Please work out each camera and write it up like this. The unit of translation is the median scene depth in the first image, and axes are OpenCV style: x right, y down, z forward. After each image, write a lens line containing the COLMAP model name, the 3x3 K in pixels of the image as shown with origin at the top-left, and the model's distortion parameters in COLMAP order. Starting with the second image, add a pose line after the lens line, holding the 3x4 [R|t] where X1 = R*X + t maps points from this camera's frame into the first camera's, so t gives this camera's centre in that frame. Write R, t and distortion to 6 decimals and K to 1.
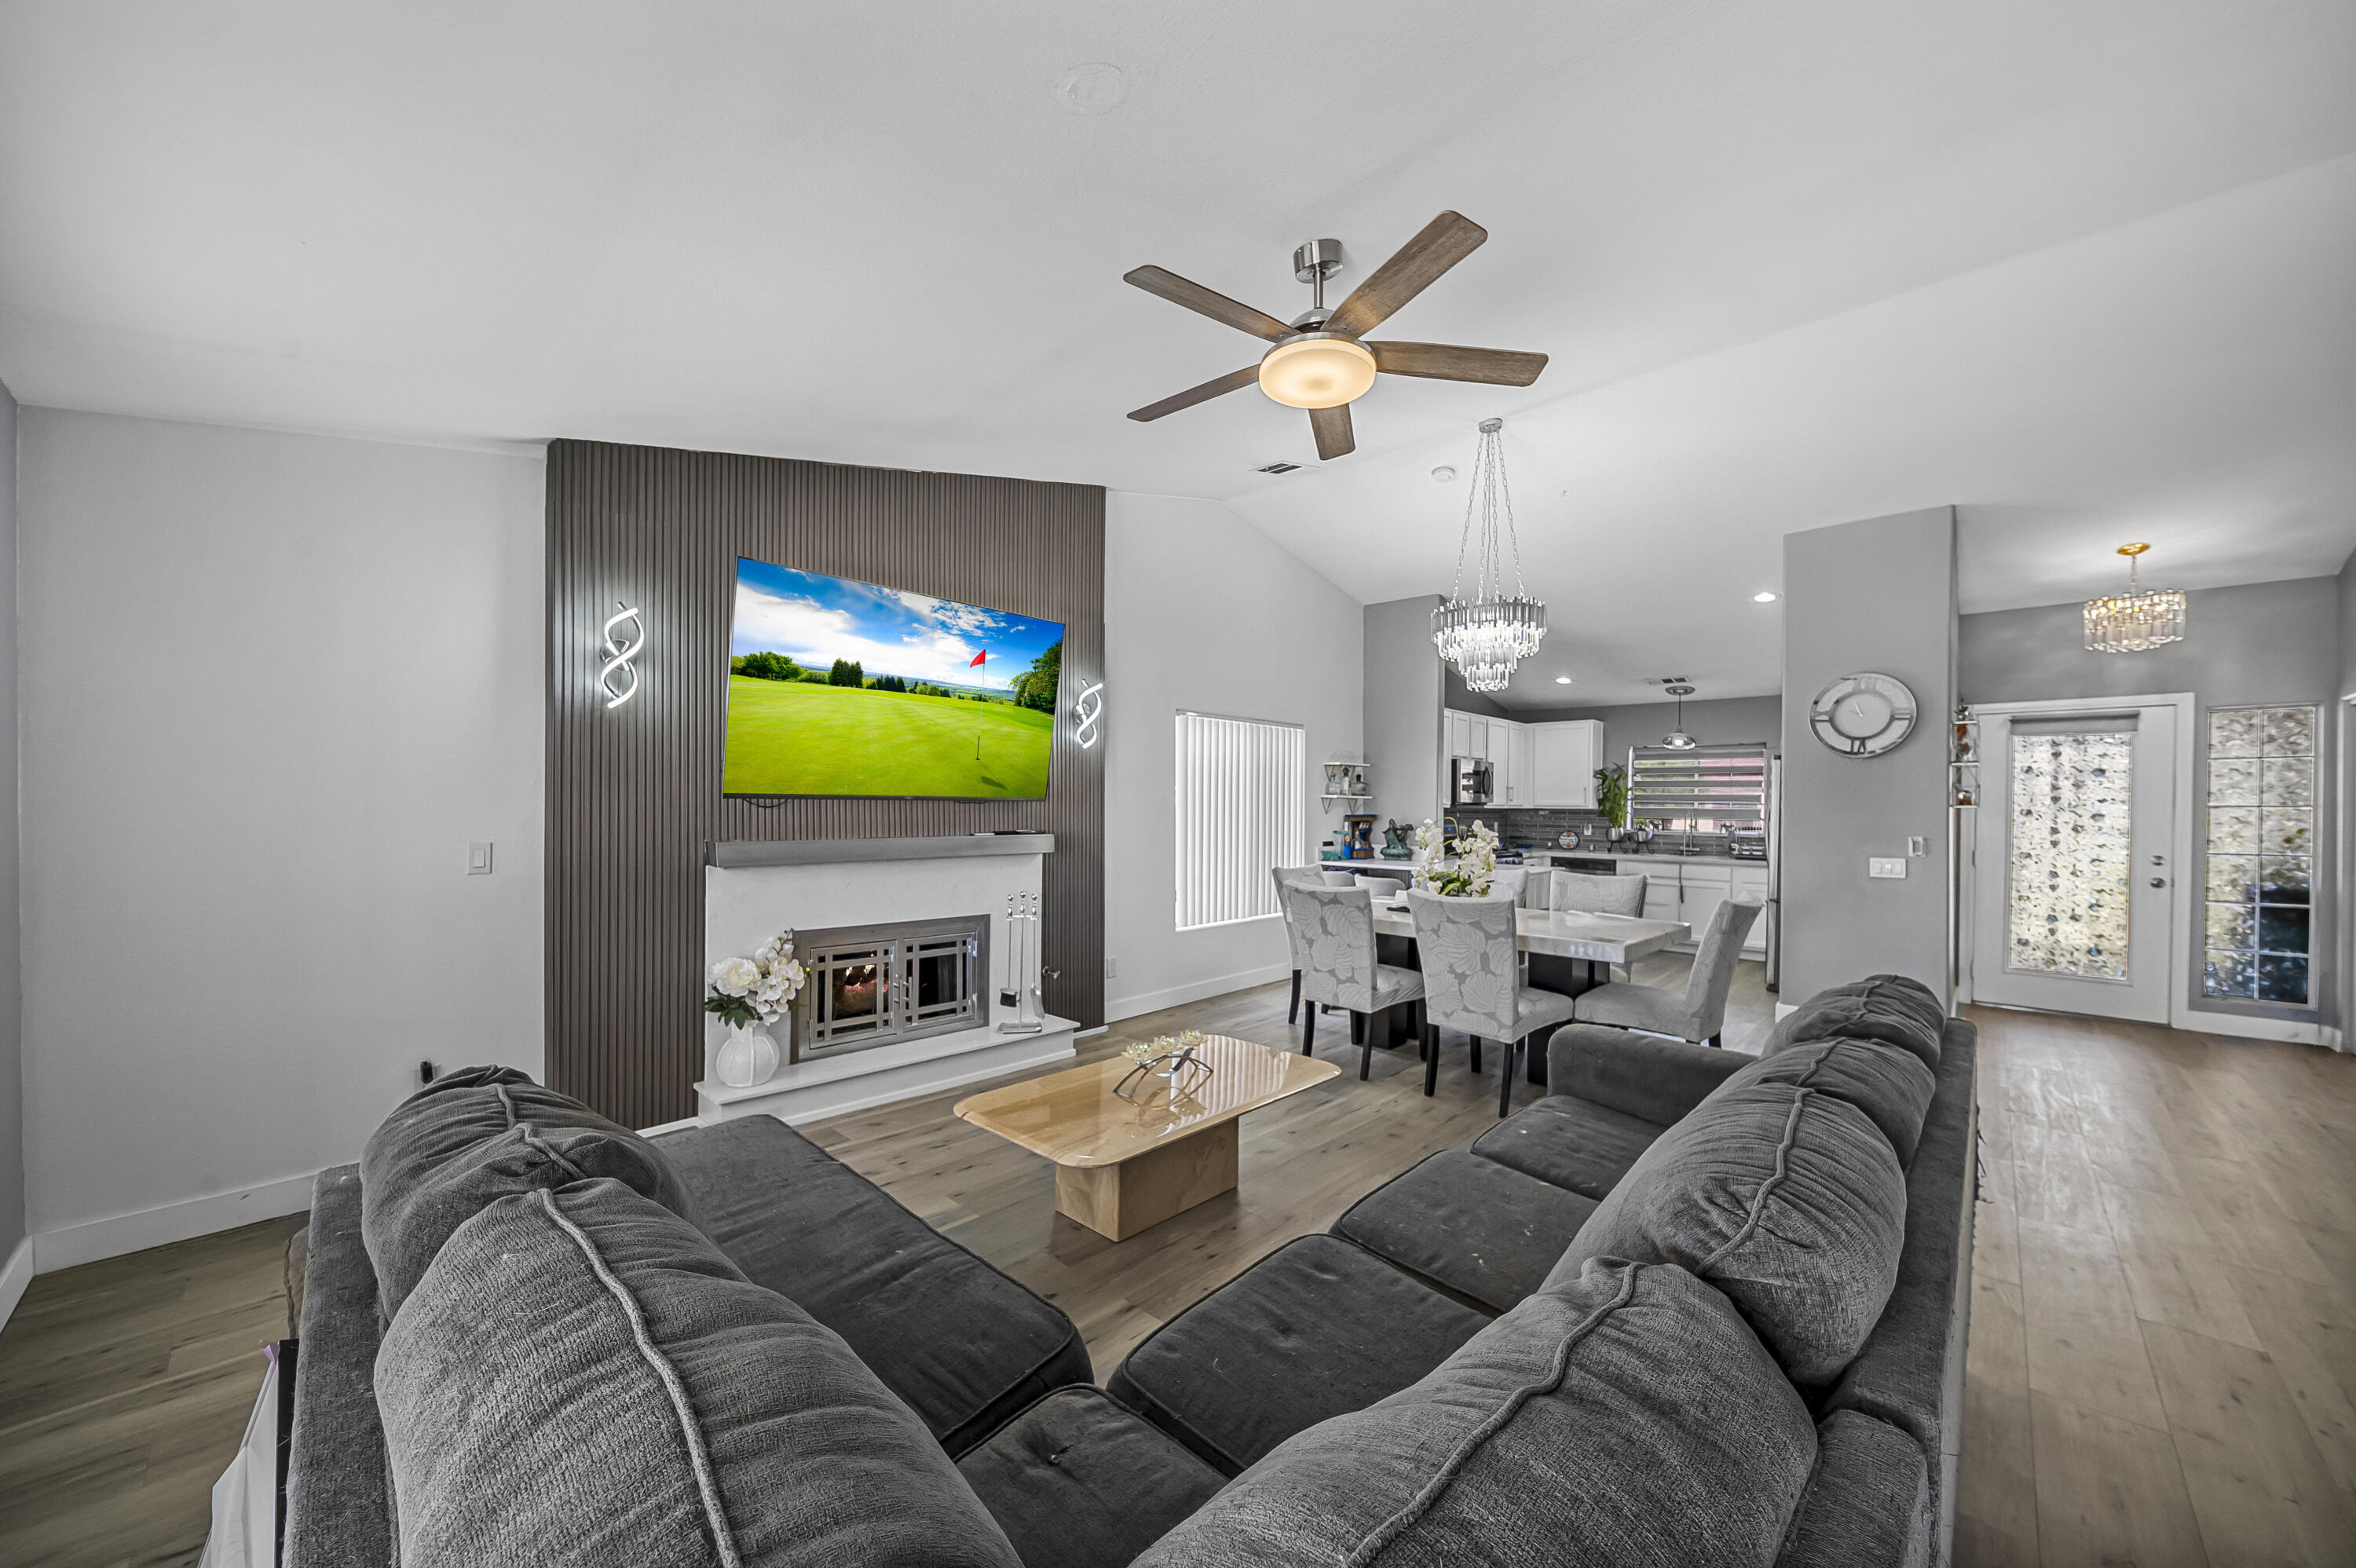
lens RADIAL K [[851.8, 0, 1166.3], [0, 851.8, 807.6], [0, 0, 1]] dist [0.000285, -0.001253]
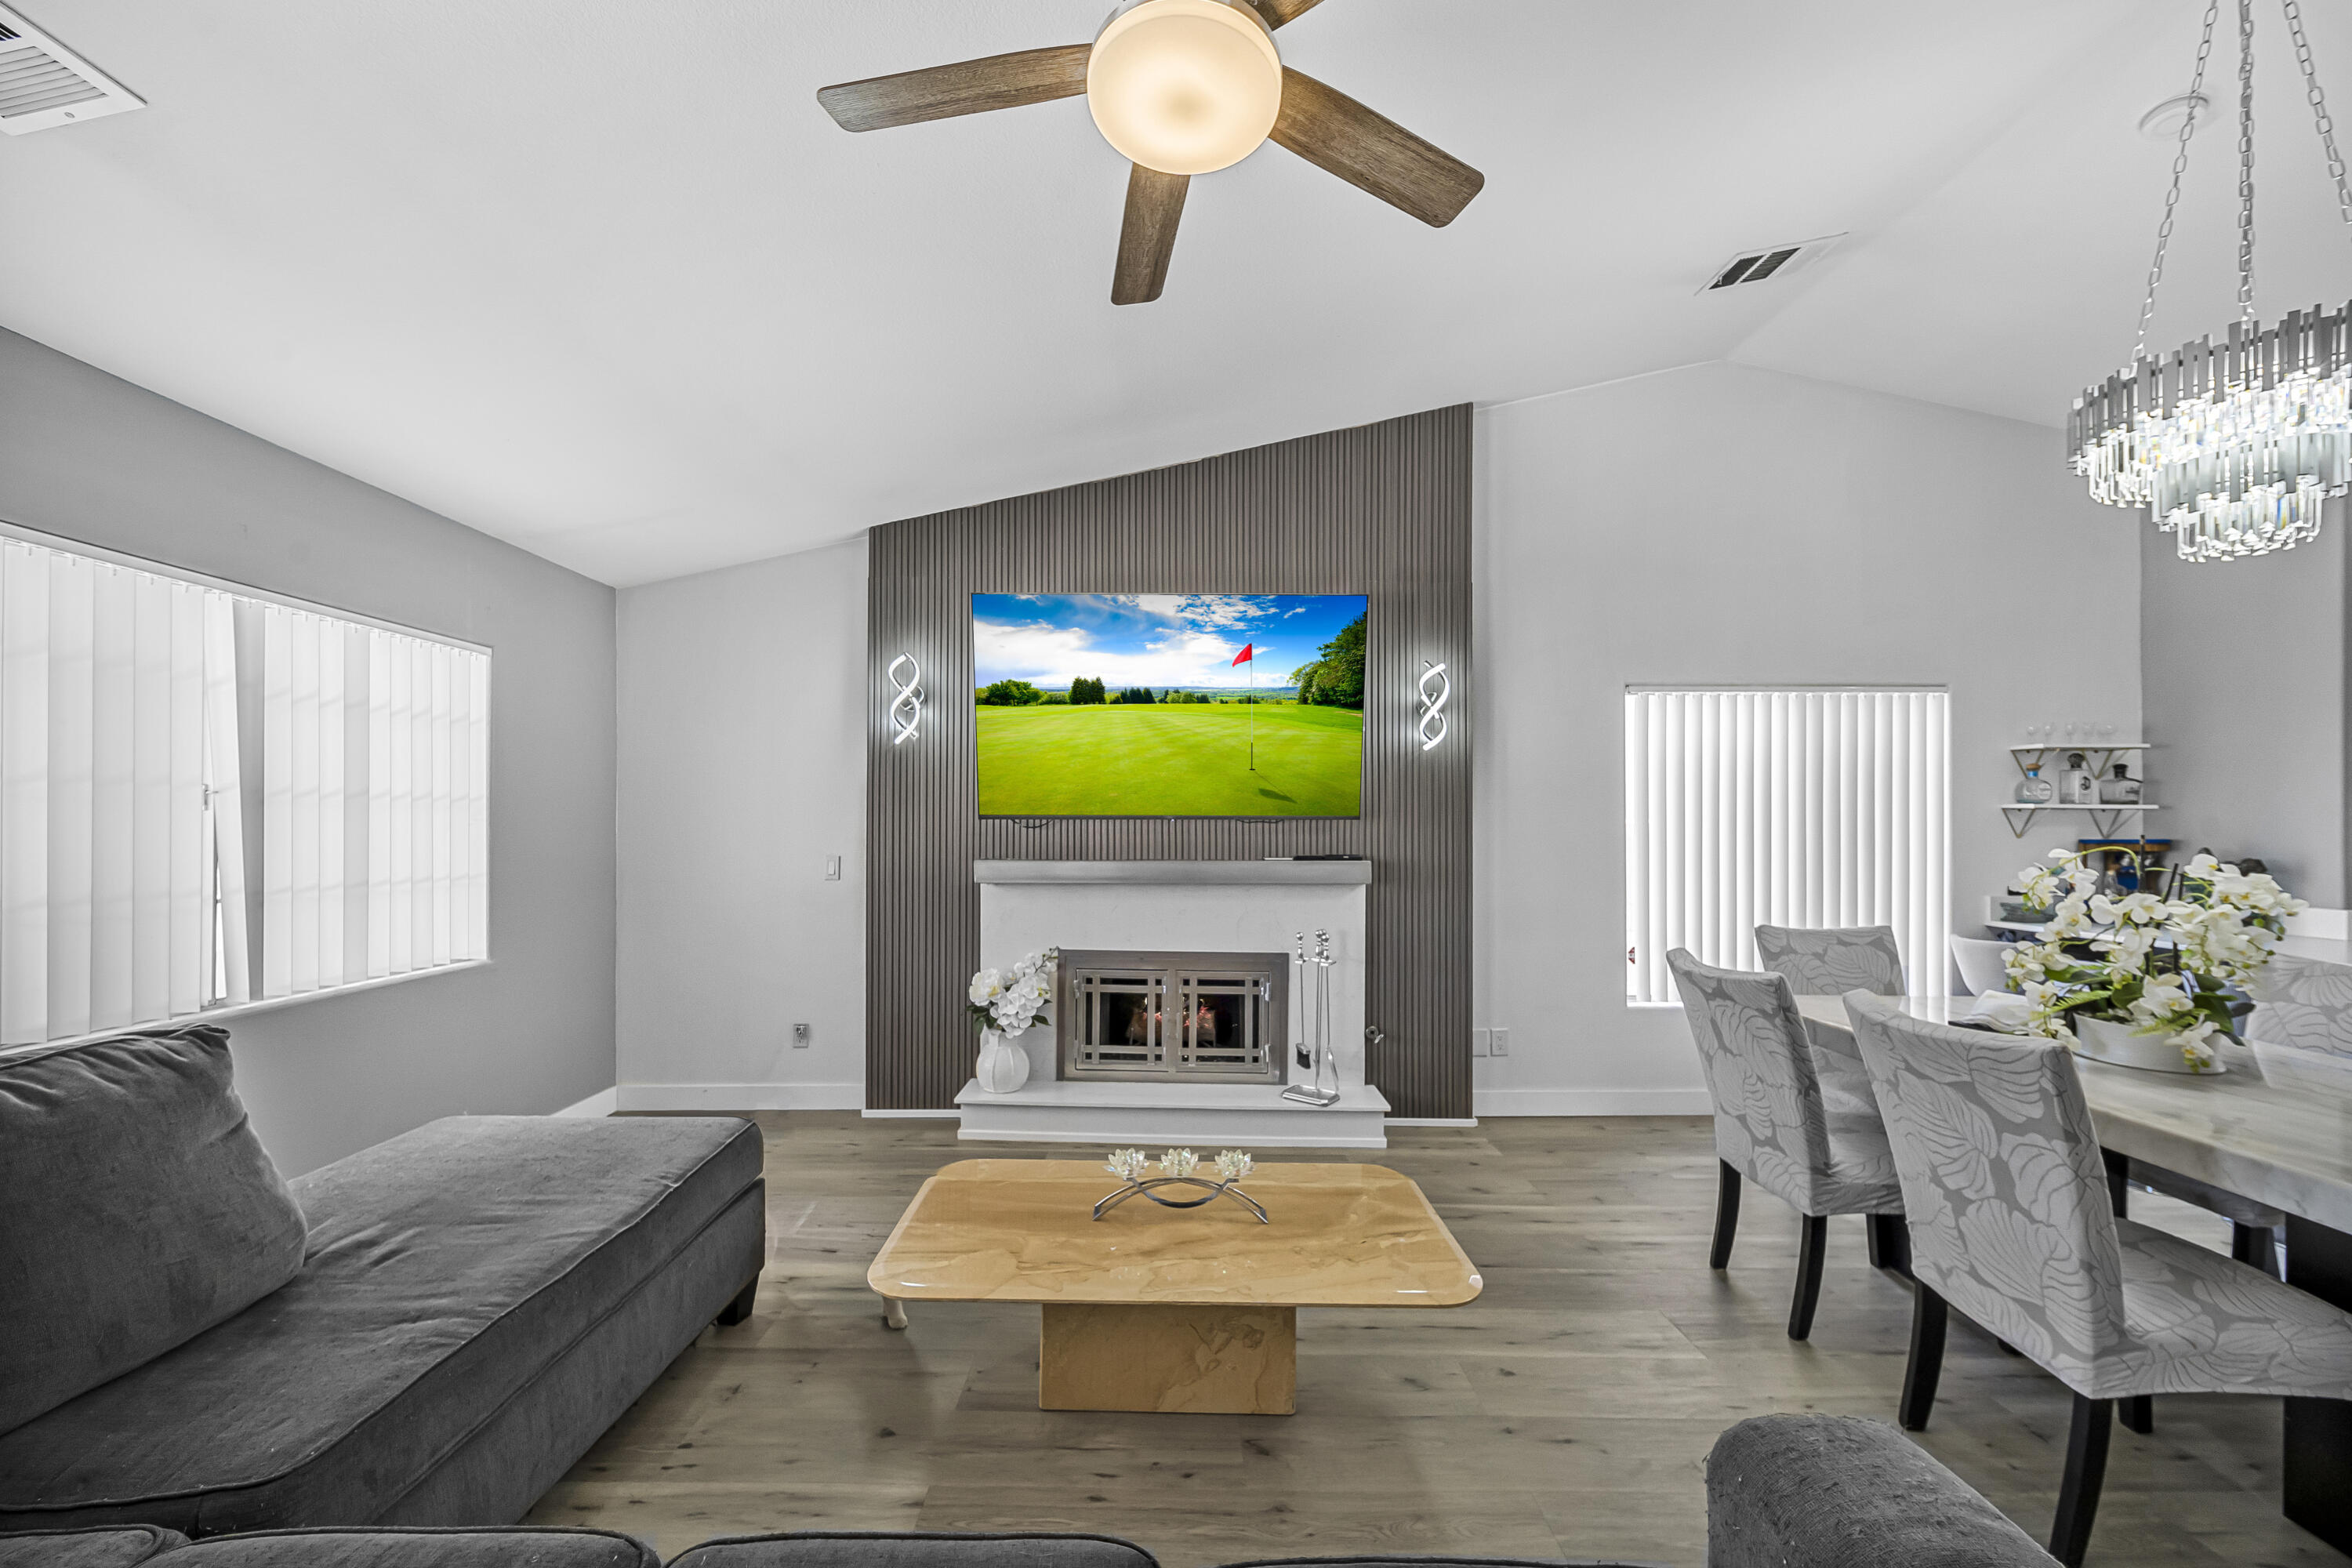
lens RADIAL K [[850.4, 0, 1154.9], [0, 850.4, 815.0], [0, 0, 1]] dist [0.000285, -0.001253]
pose [[0.680377, -0.016384, -0.732679, 0.312736], [0.001632, 0.999781, -0.020842, 0.004918], [0.732860, 0.012984, 0.680256, 0.311203]]
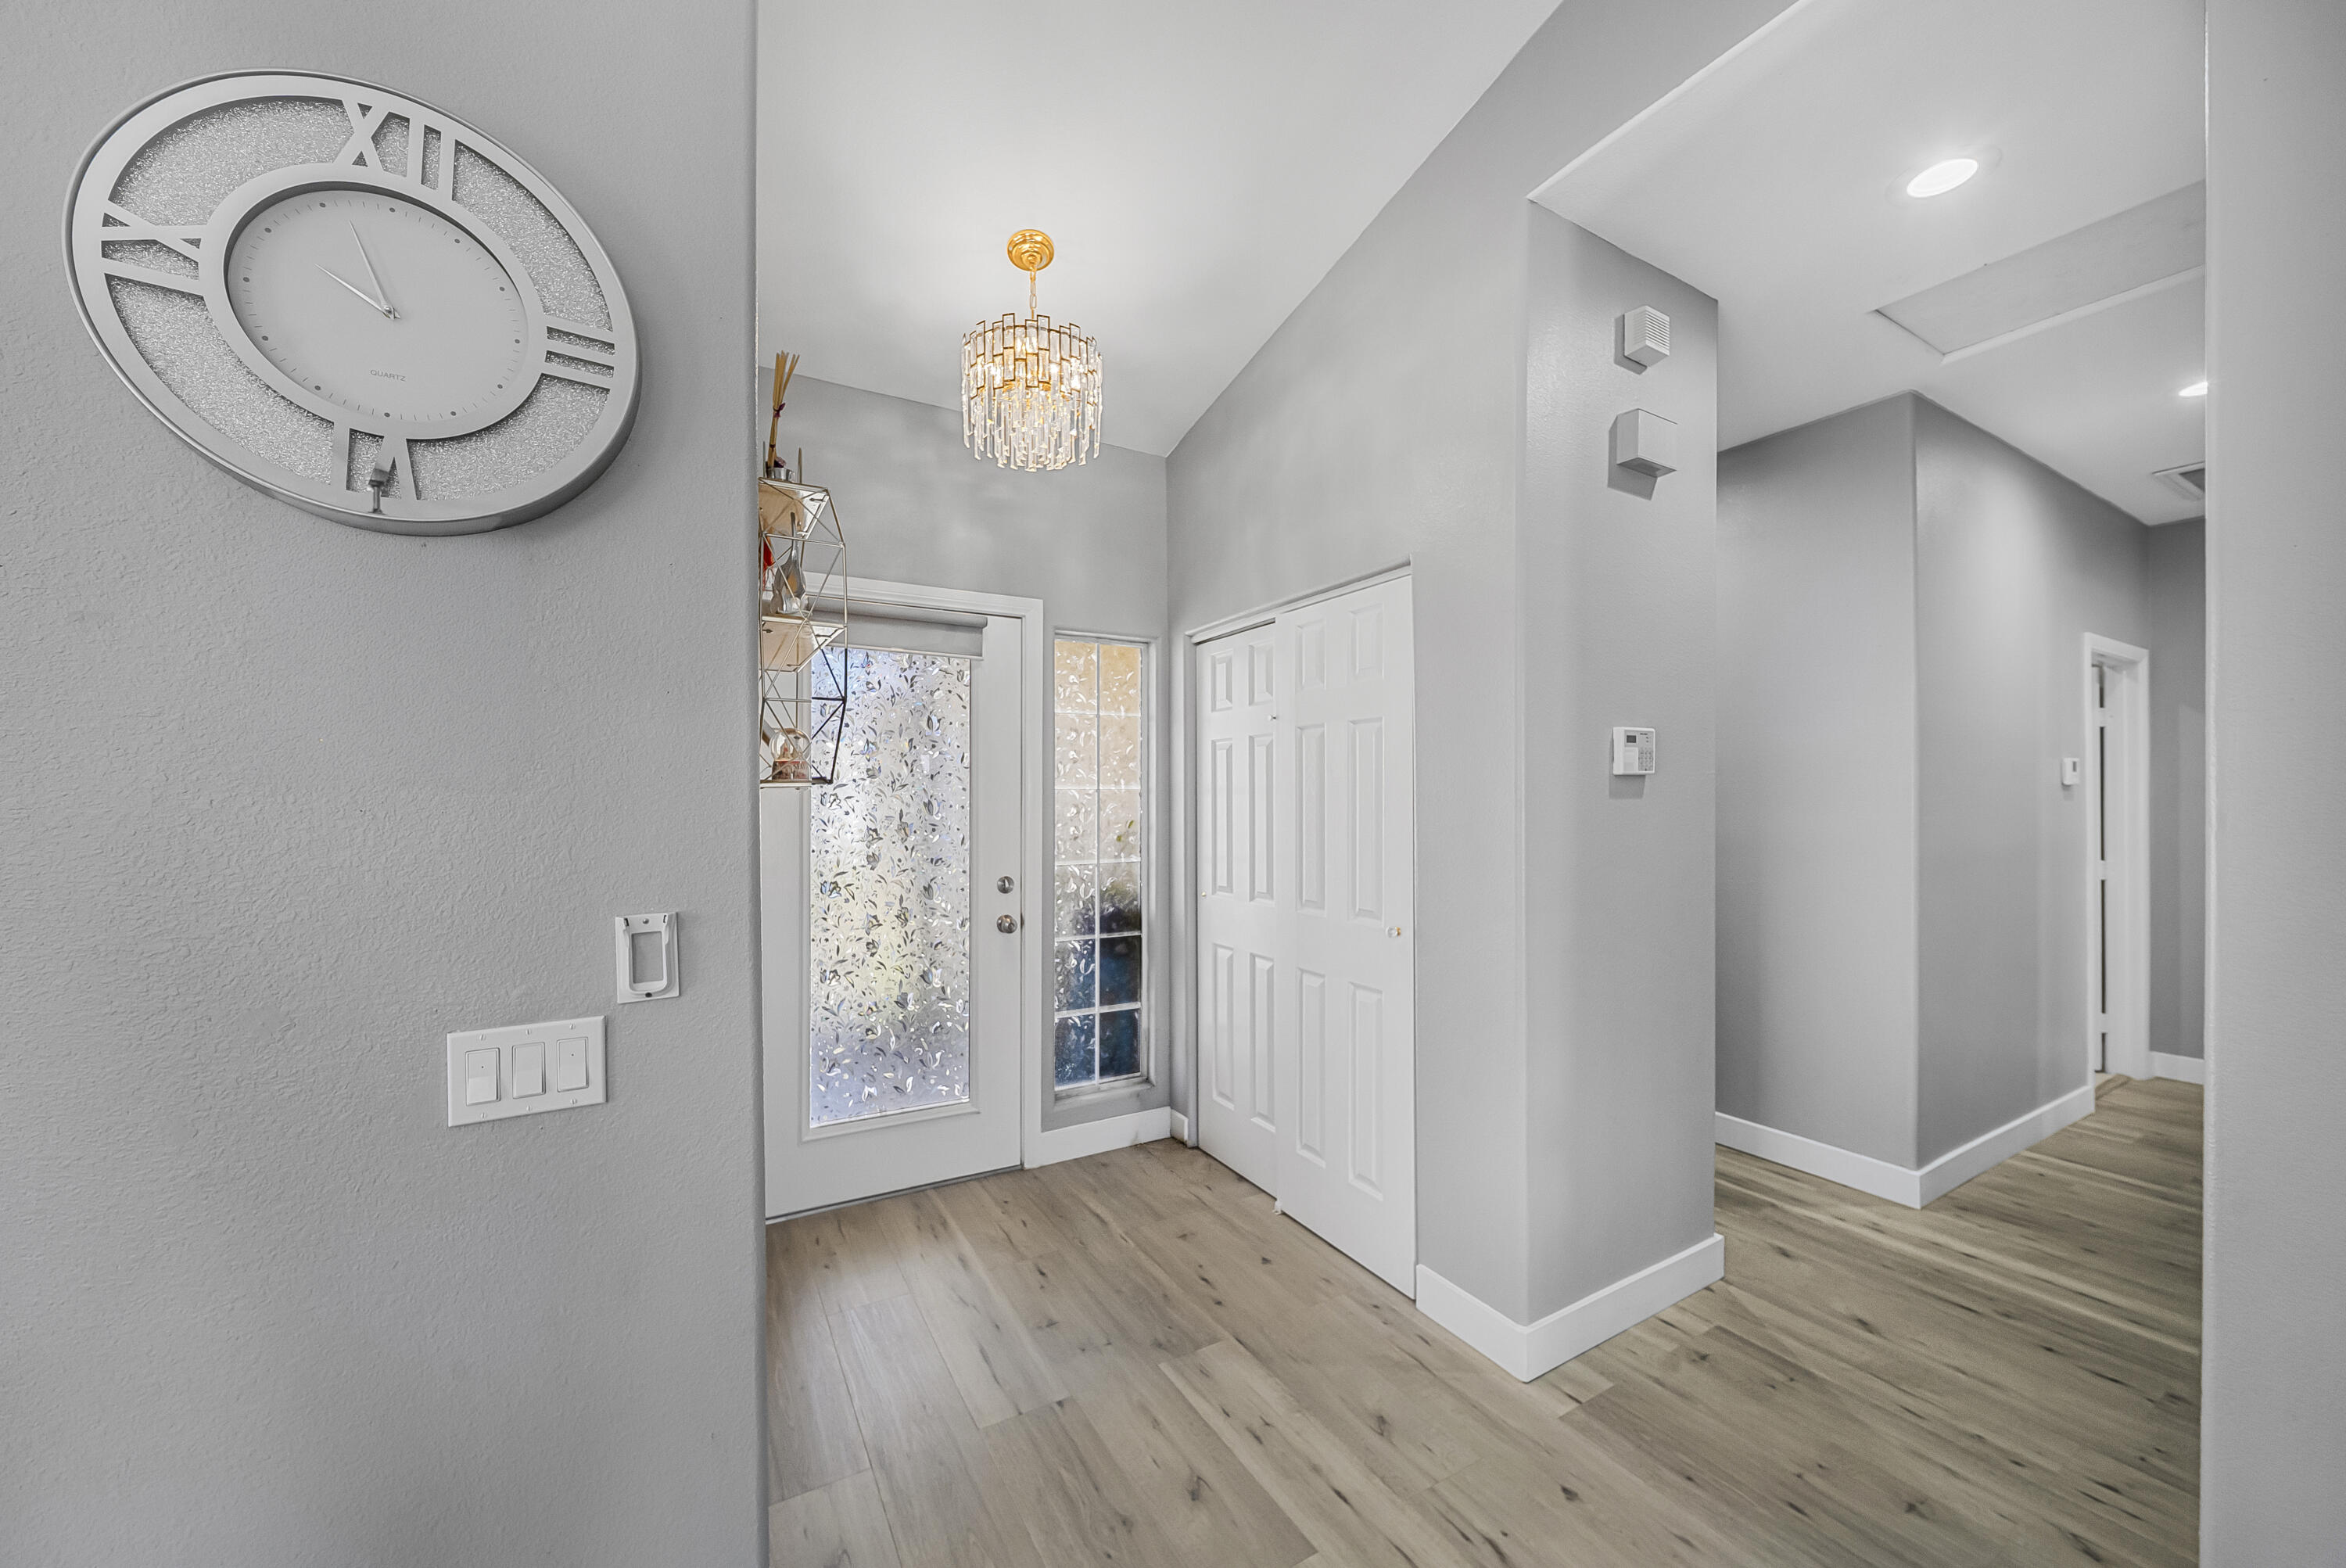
lens RADIAL K [[848.3, 0, 1160.9], [0, 848.3, 795.3], [0, 0, 1]] dist [0.000285, -0.001253]
pose [[0.286697, -0.001990, 0.958019, 0.740679], [0.002931, 0.999995, 0.001200, 0.003631], [-0.958017, 0.002464, 0.286702, 0.843071]]
